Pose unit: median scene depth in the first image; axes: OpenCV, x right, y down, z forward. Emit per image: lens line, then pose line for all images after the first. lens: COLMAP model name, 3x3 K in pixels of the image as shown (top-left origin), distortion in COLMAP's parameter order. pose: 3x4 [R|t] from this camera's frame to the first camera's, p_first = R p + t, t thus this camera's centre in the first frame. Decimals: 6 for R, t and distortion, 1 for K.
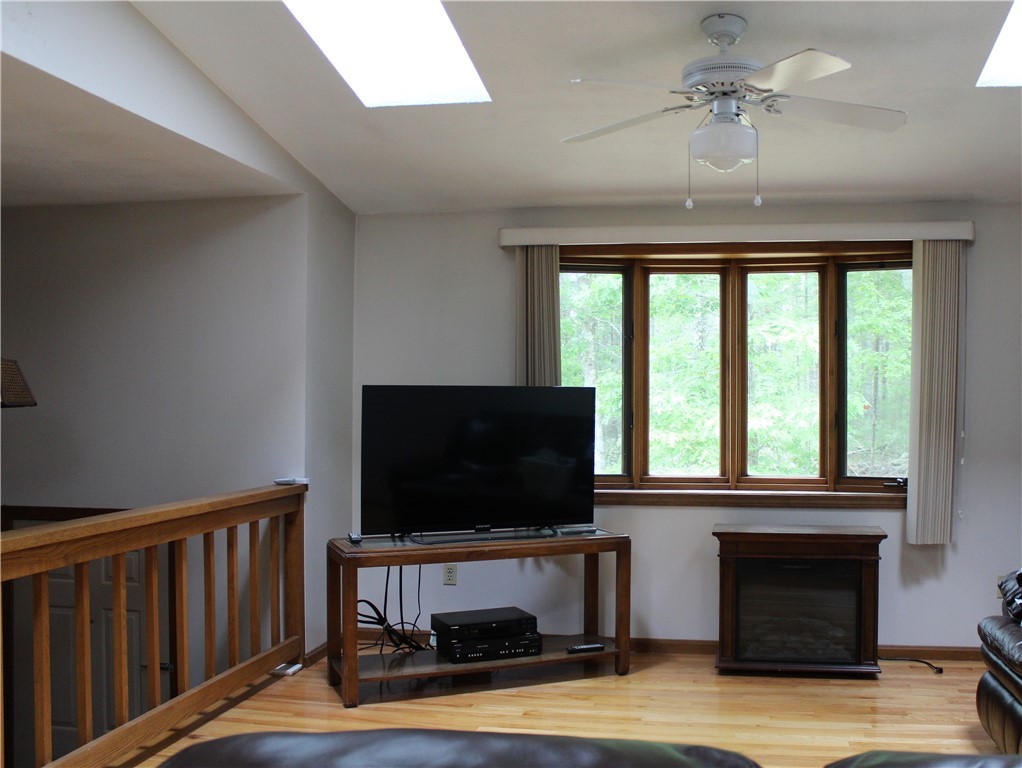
lens RADIAL K [[1033.8, 0, 511.0], [0, 1033.8, 384.0], [0, 0, 1]] dist [-0.104660, -0.006091]
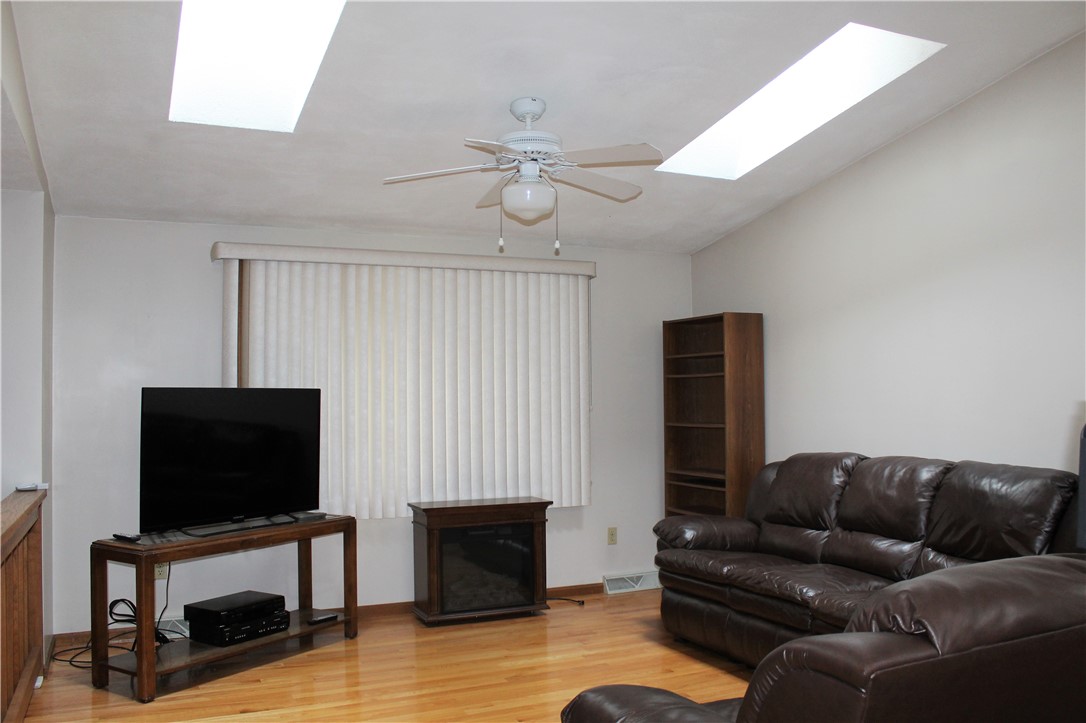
lens RADIAL K [[941.1, 0, 543.0], [0, 941.1, 361.5], [0, 0, 1]] dist [-0.146801, 0.140989]
pose [[0.832896, 0.008624, 0.553363, -0.294488], [0.003668, 0.999771, -0.021101, -0.003636], [-0.553418, 0.019605, 0.832673, 0.011844]]
